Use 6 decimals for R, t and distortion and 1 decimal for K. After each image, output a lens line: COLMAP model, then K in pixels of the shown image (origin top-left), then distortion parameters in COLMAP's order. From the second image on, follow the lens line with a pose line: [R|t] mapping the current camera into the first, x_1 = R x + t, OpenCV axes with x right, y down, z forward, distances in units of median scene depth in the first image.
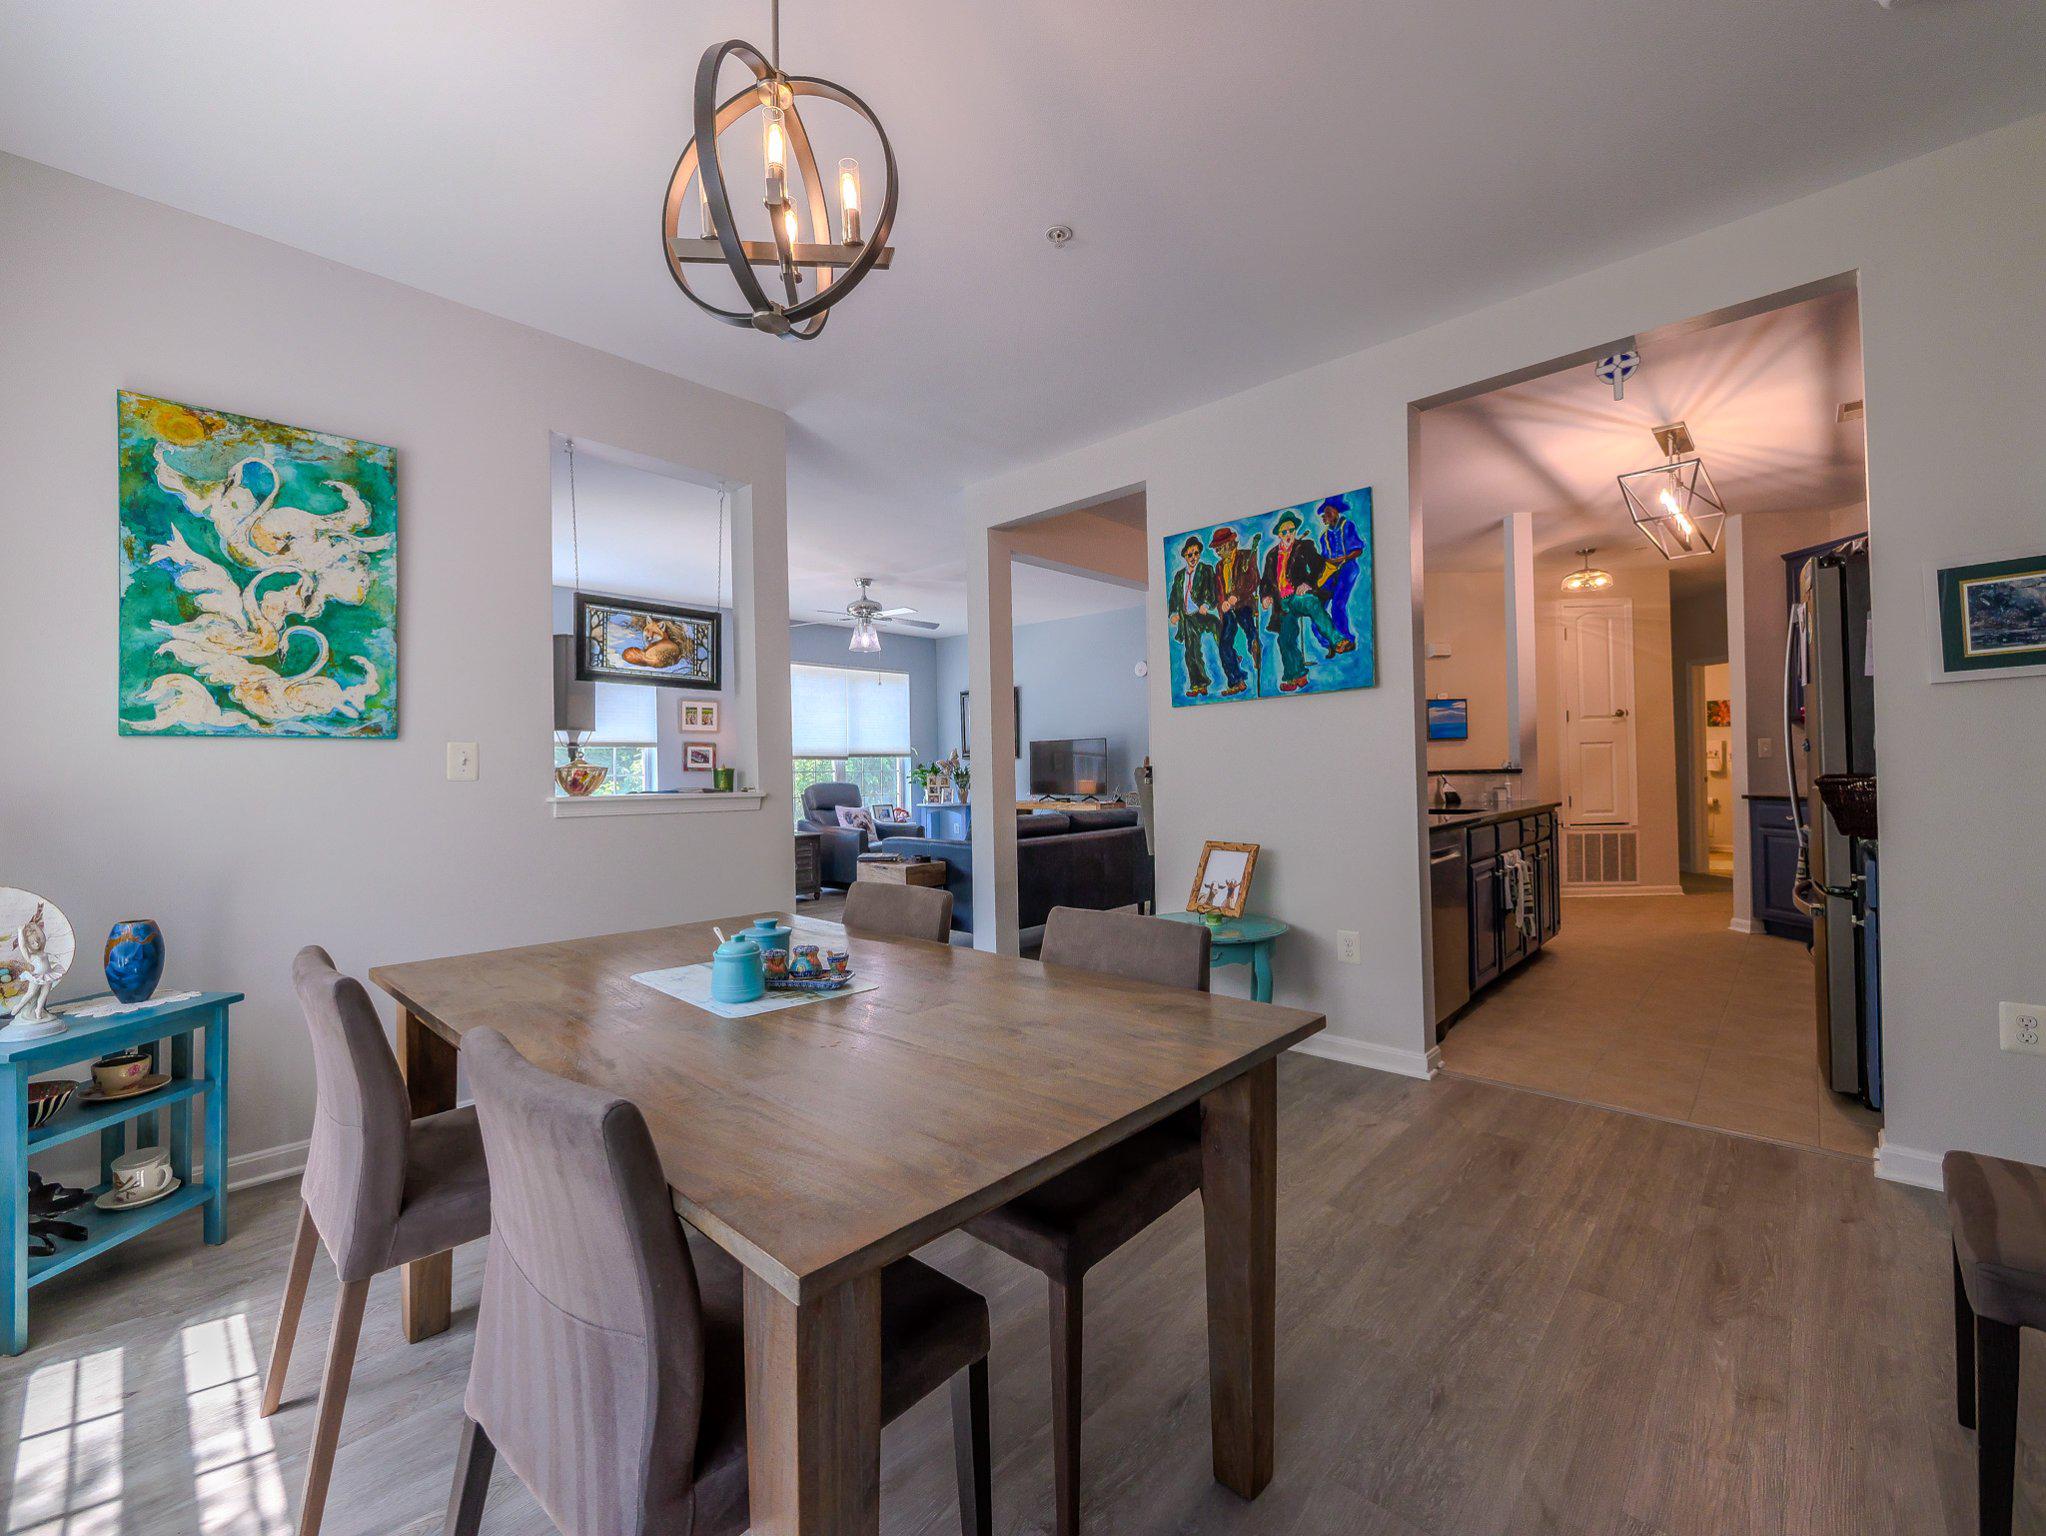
lens RADIAL K [[870.8, 0, 1024.6], [0, 870.8, 759.3], [0, 0, 1]] dist [-0.003394, -0.000117]
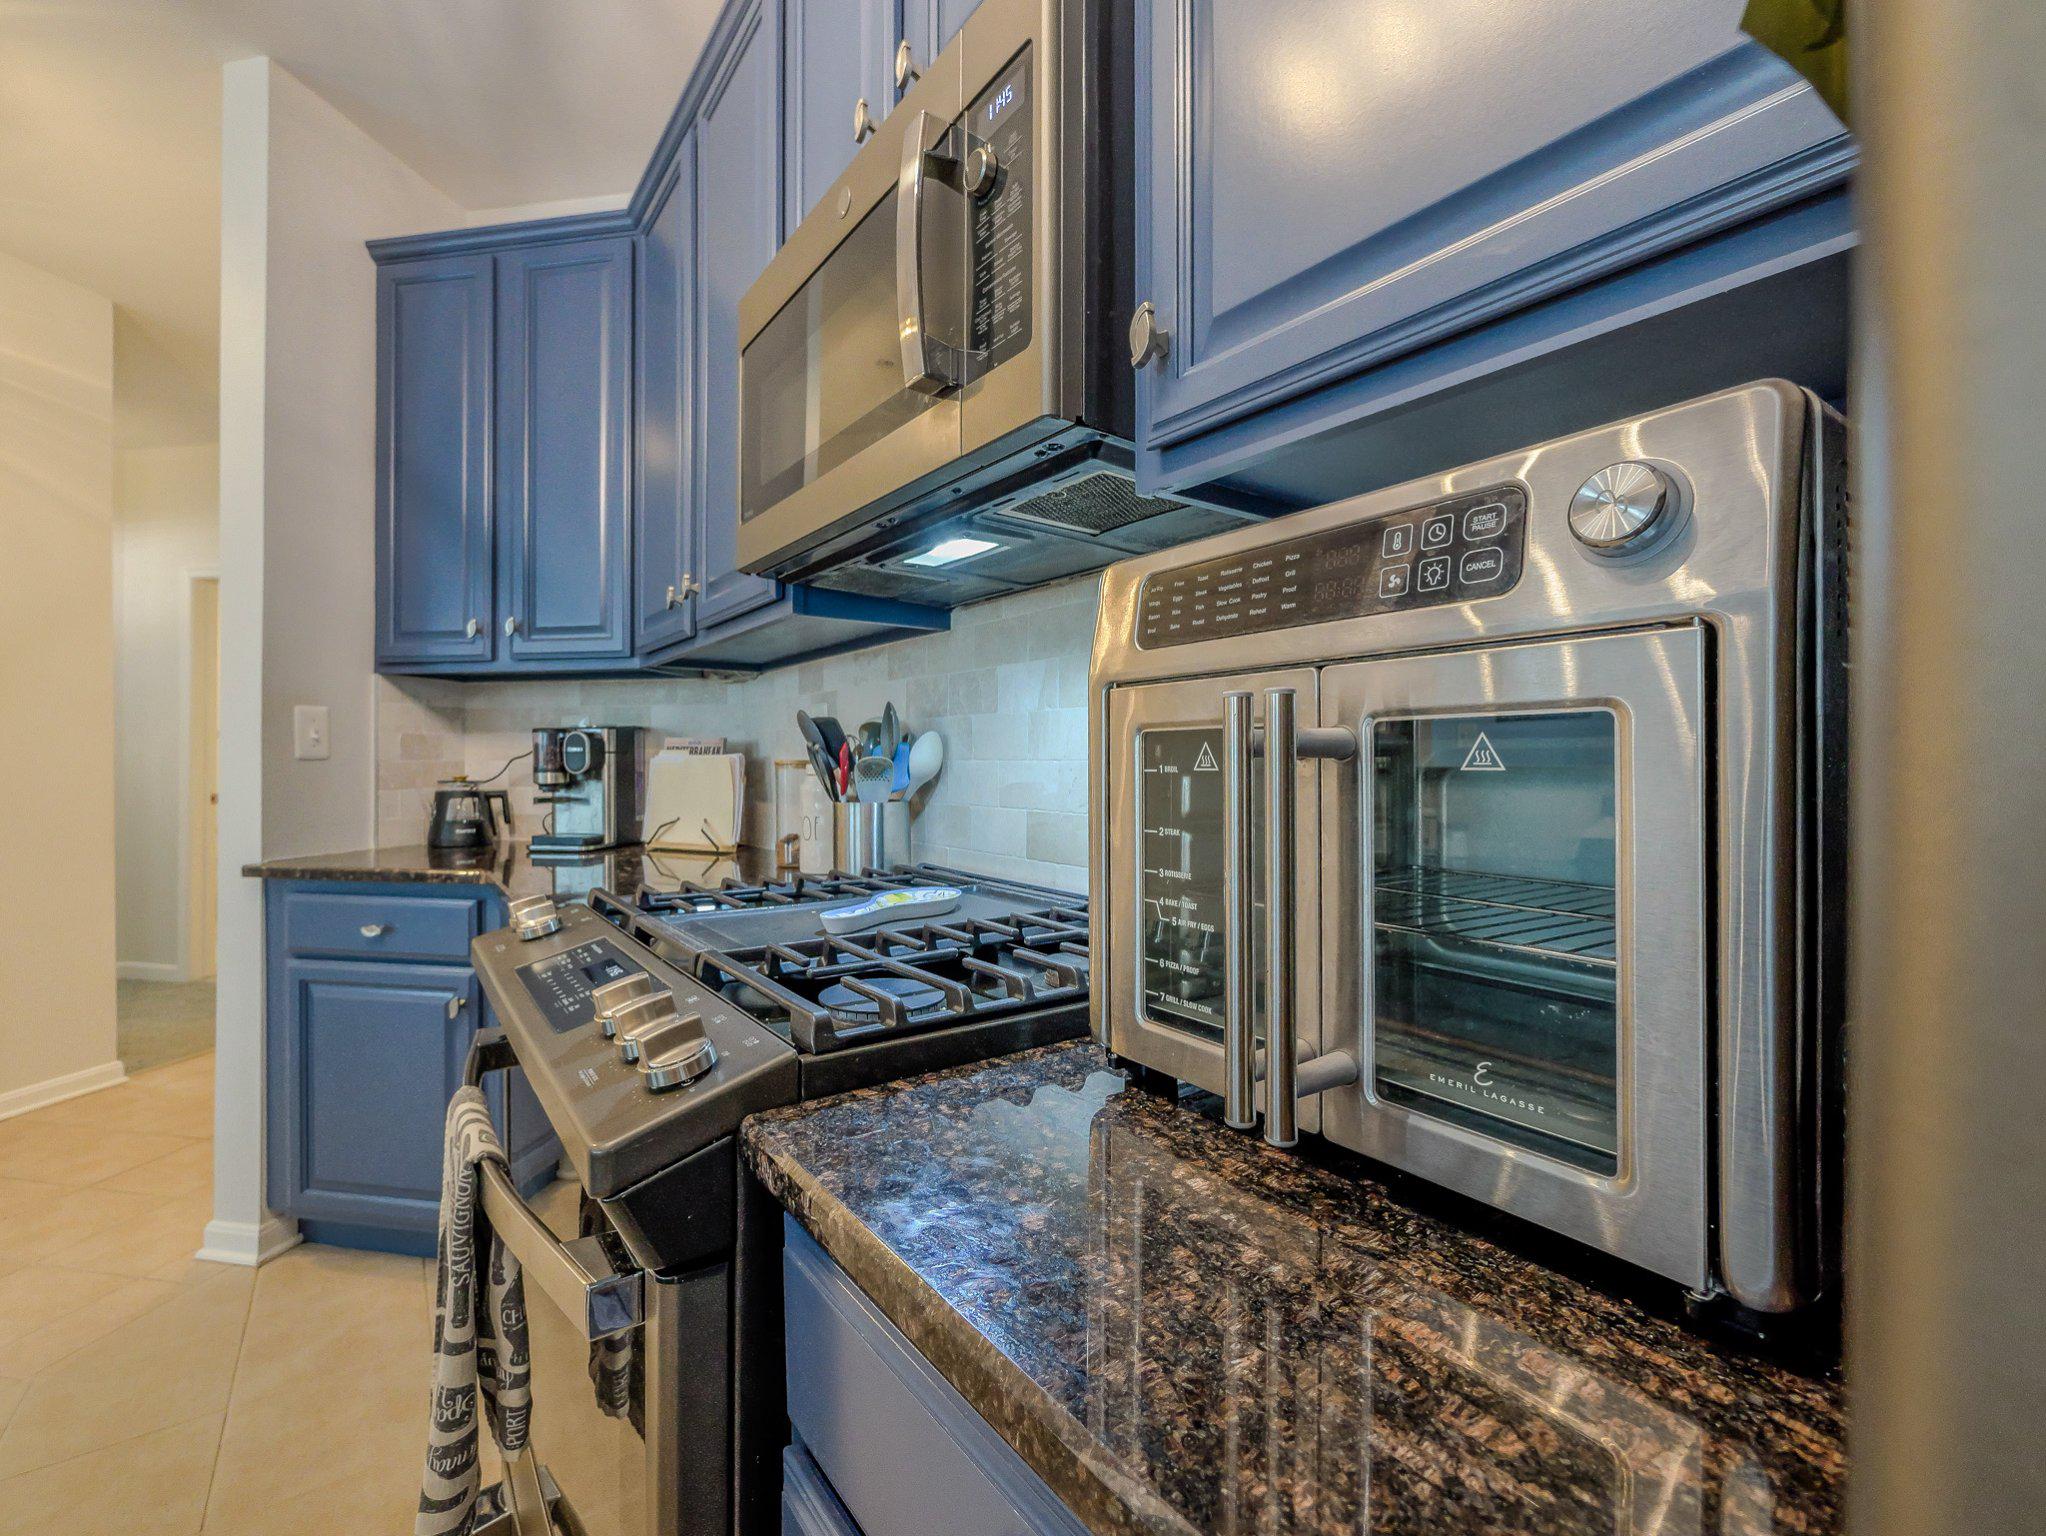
lens RADIAL K [[874.3, 0, 1021.0], [0, 874.3, 760.8], [0, 0, 1]] dist [-0.003693, -0.000793]
pose [[0.173118, 0.017280, 0.984749, 0.573097], [-0.014849, 0.999778, -0.014933, -0.004394], [-0.984789, -0.012038, 0.173336, 0.676743]]
